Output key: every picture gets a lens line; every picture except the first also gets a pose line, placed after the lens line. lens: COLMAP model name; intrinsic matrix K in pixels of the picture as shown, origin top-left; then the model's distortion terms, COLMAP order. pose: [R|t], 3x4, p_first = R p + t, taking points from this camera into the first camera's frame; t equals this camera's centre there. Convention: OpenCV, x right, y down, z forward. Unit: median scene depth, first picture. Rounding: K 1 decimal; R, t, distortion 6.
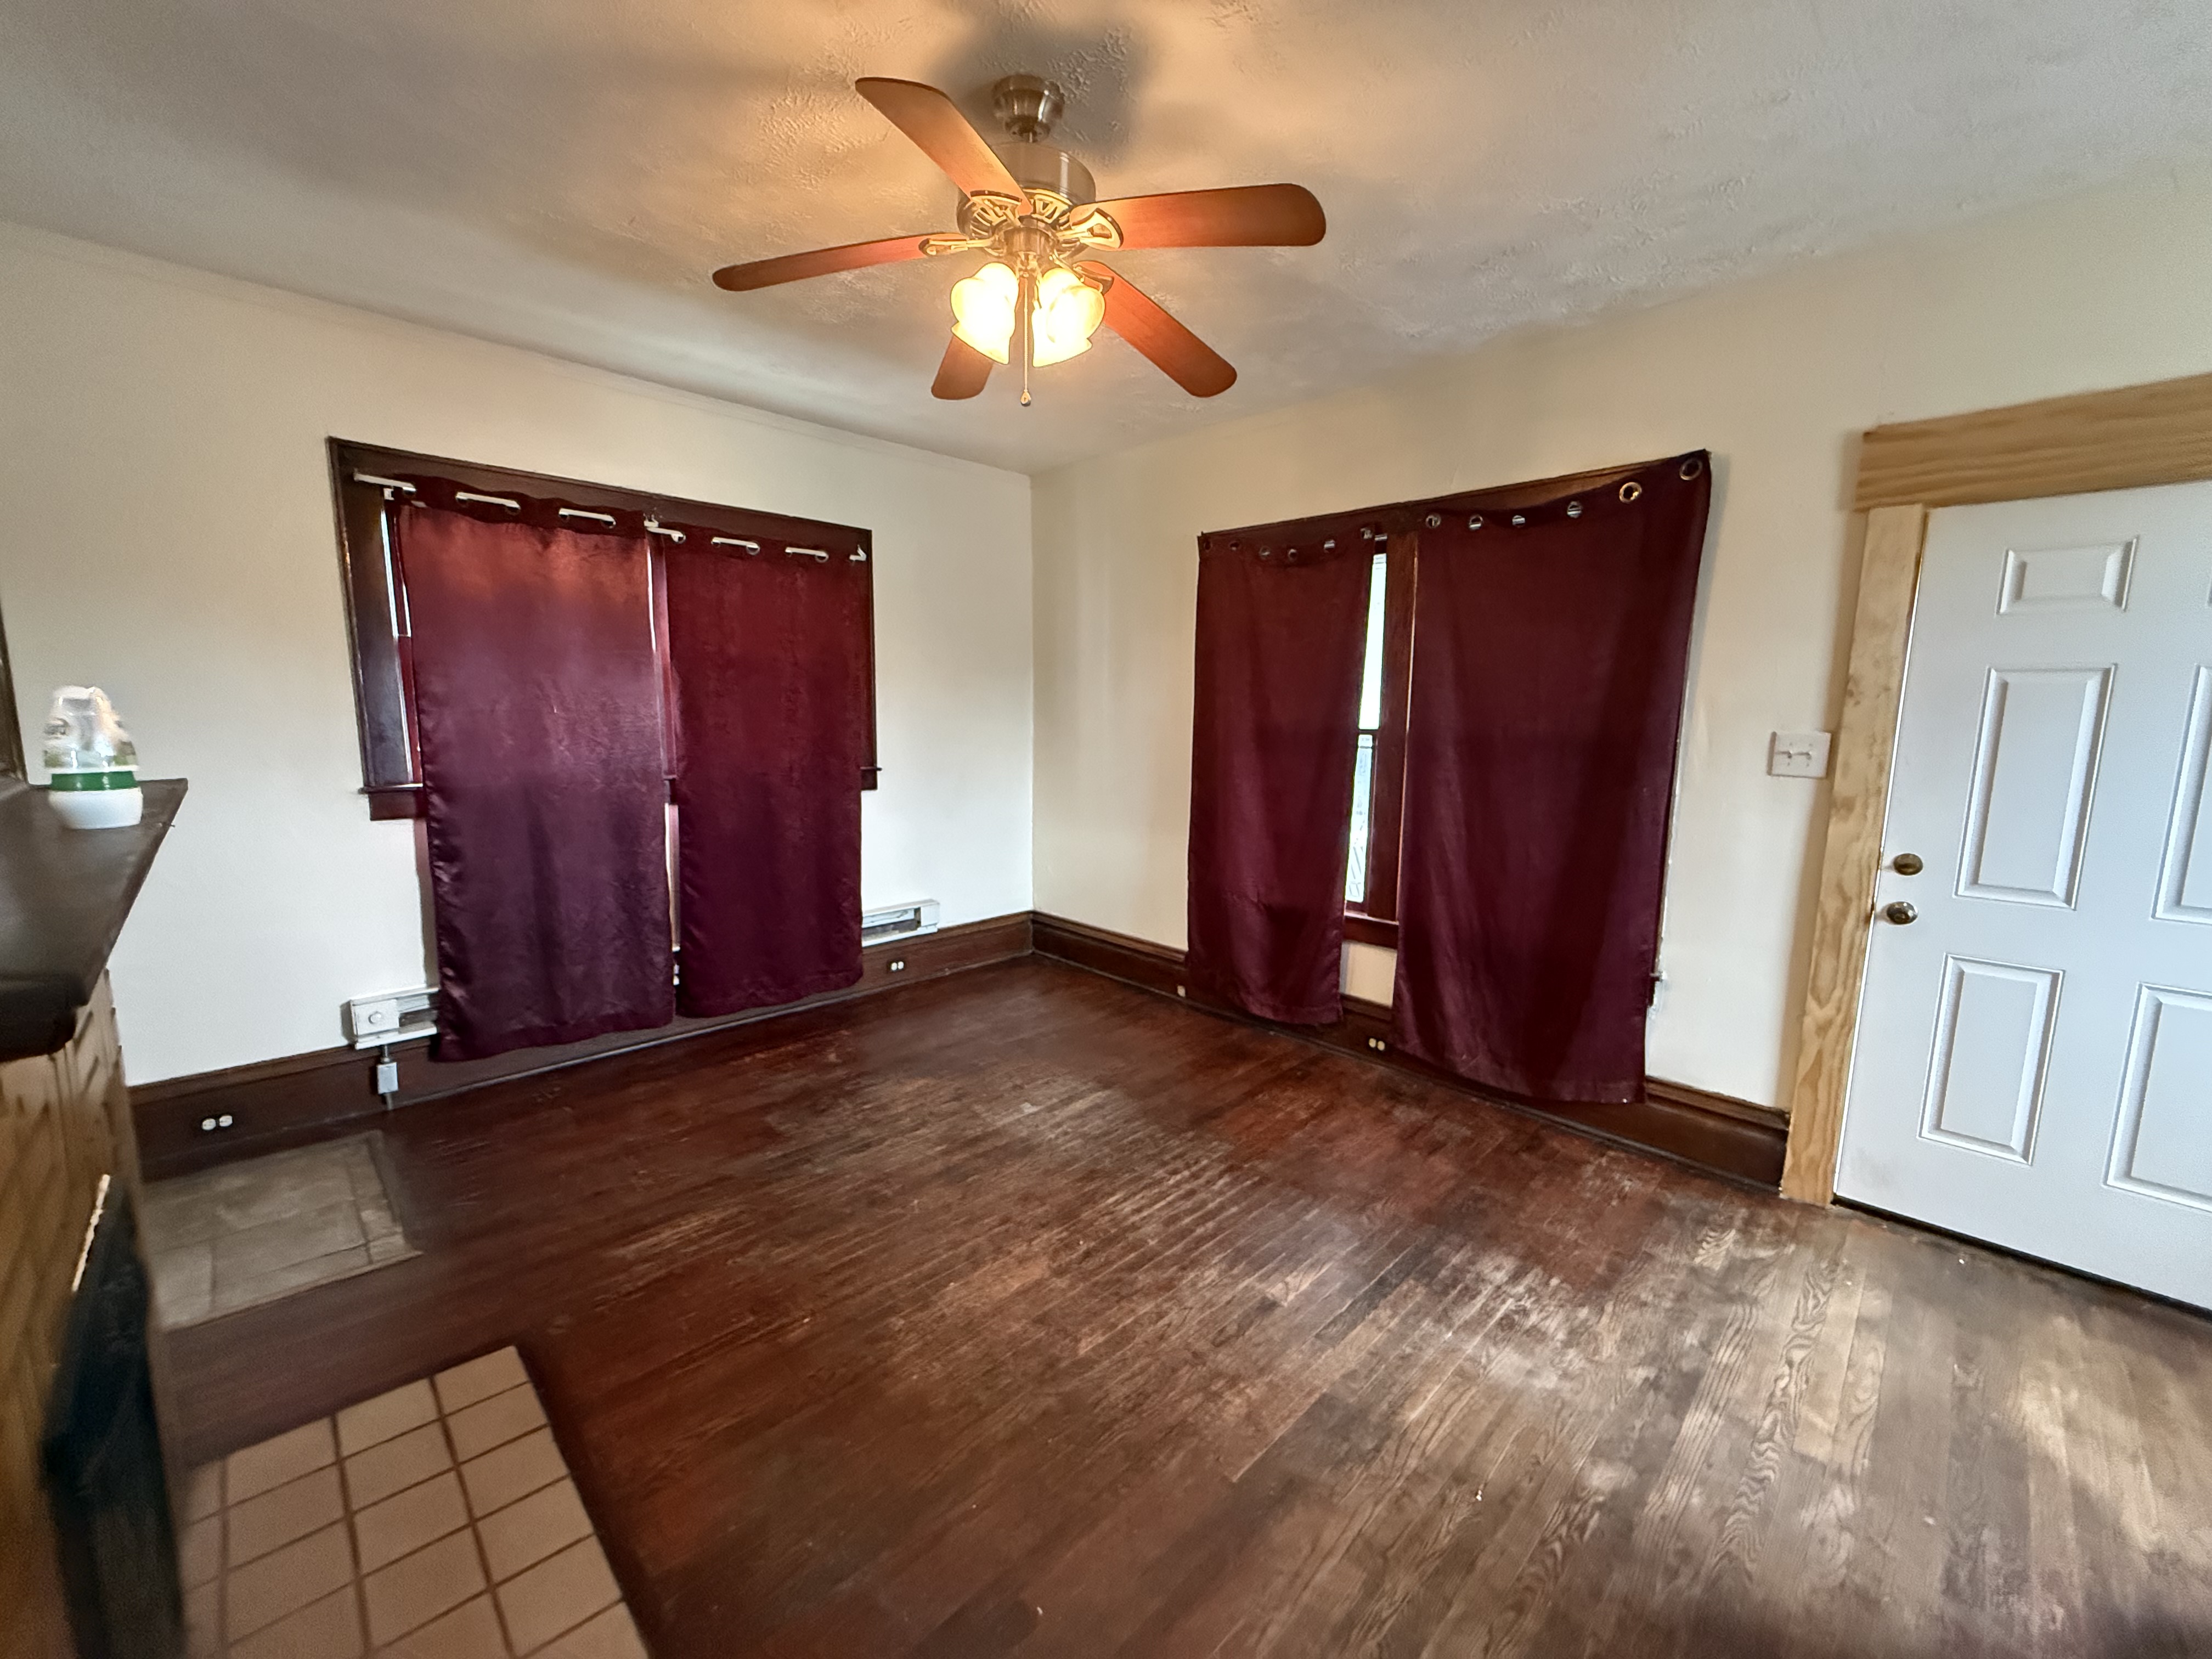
lens RADIAL K [[884.1, 0, 1100.9], [0, 884.1, 823.9], [0, 0, 1]] dist [0.000507, 0.000256]
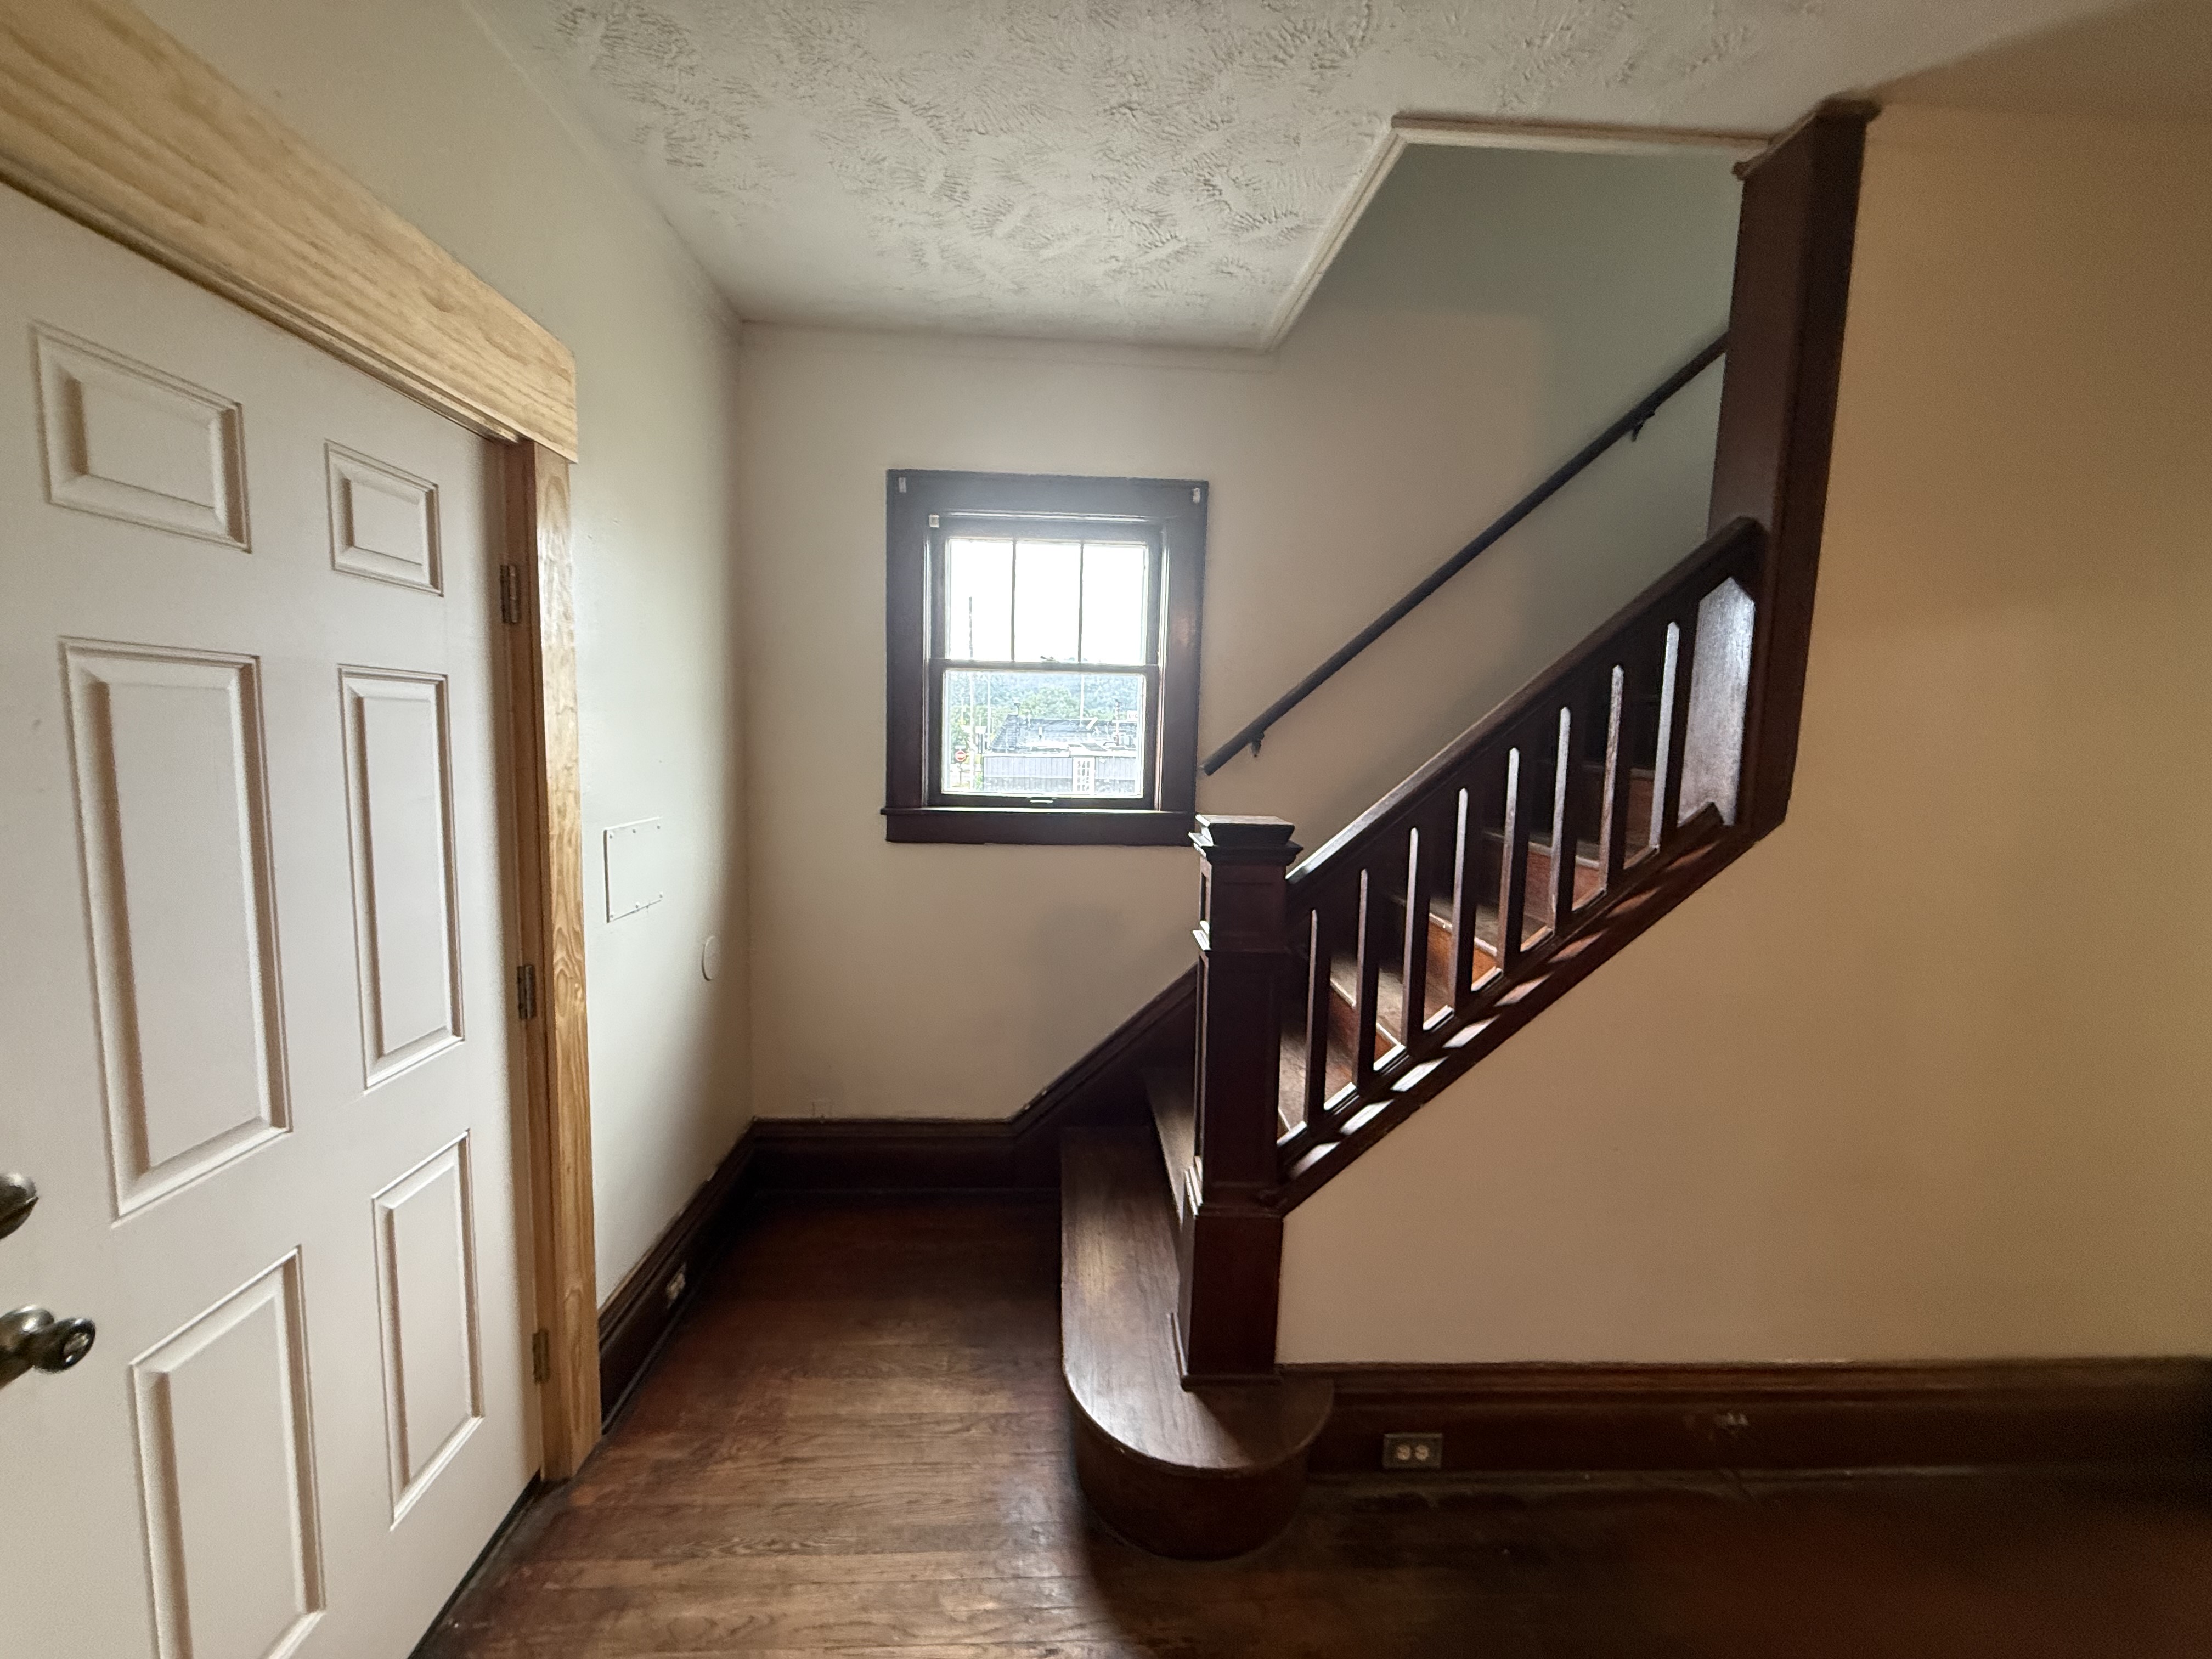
lens RADIAL K [[884.1, 0, 1100.9], [0, 884.1, 823.9], [0, 0, 1]] dist [0.000507, 0.000256]
pose [[-0.743812, -0.098162, 0.661141, 0.418408], [0.058321, 0.975852, 0.210502, -0.159174], [-0.665839, 0.195133, -0.720126, 1.024239]]
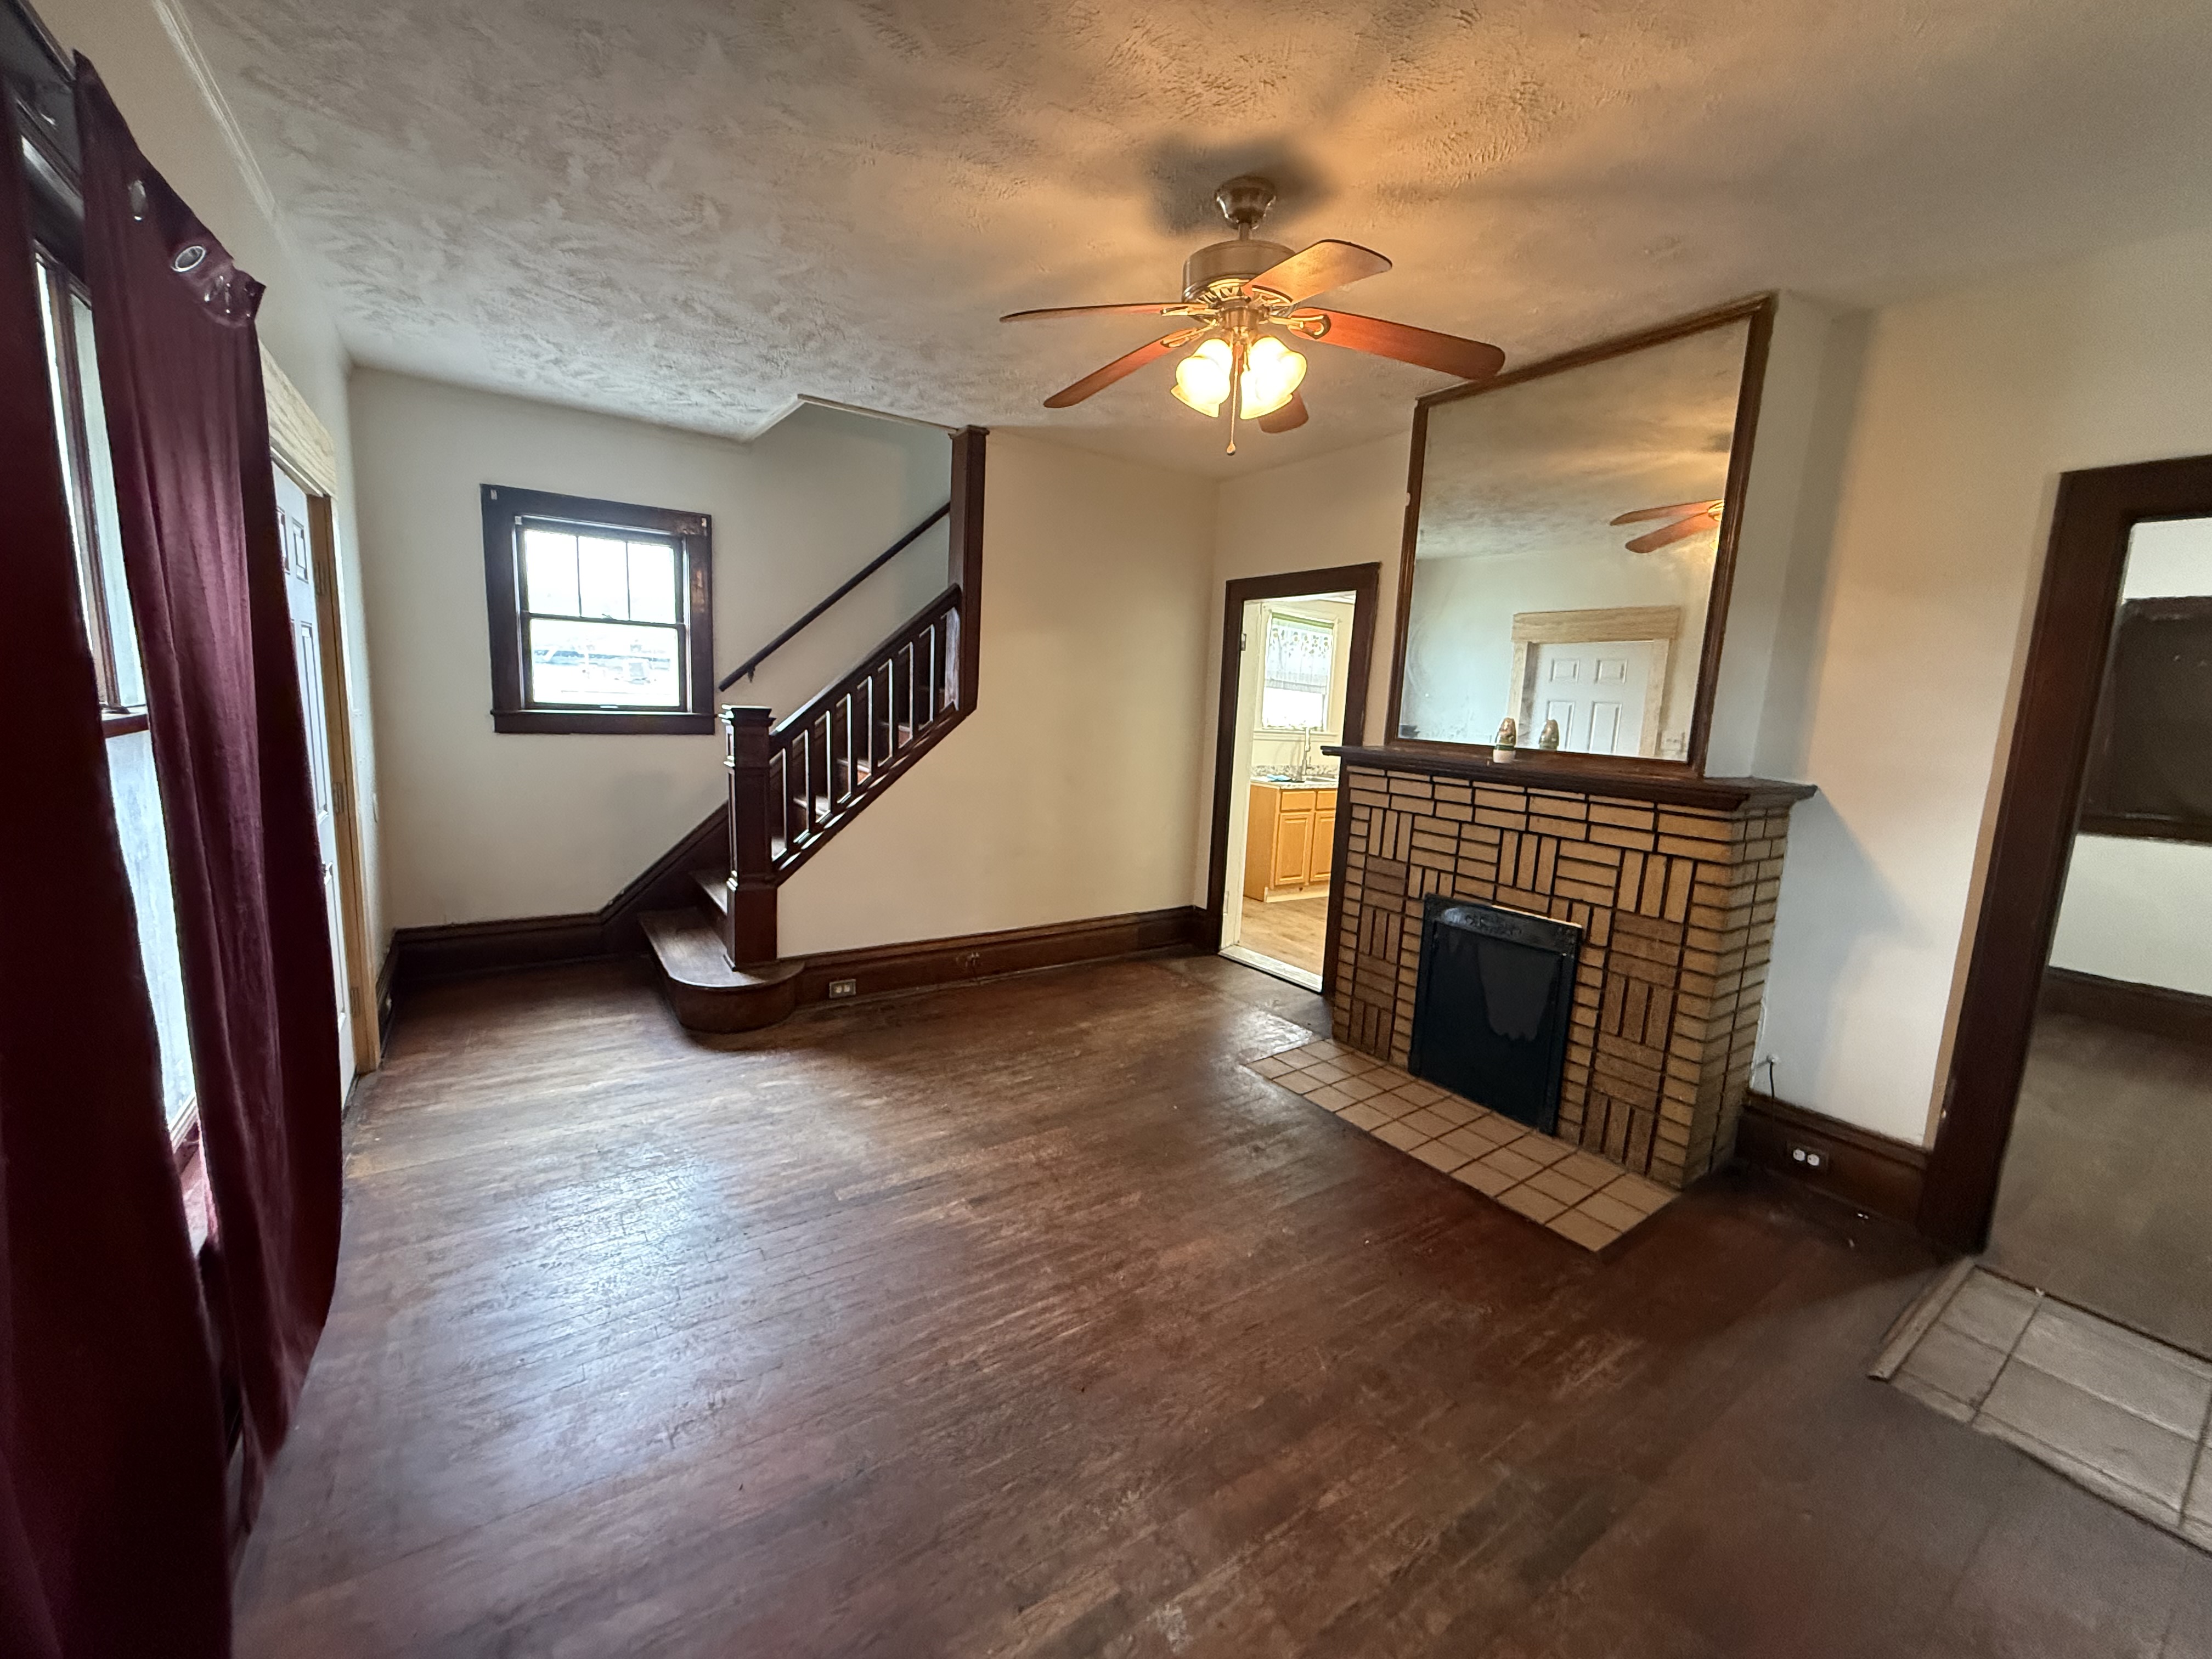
lens RADIAL K [[873.6, 0, 1098.4], [0, 873.6, 828.2], [0, 0, 1]] dist [0.001630, 0.000130]
pose [[-0.981839, -0.084591, 0.169813, -0.124525], [-0.032771, 0.957257, 0.287377, -0.271631], [-0.186864, 0.276593, -0.942644, 1.895338]]
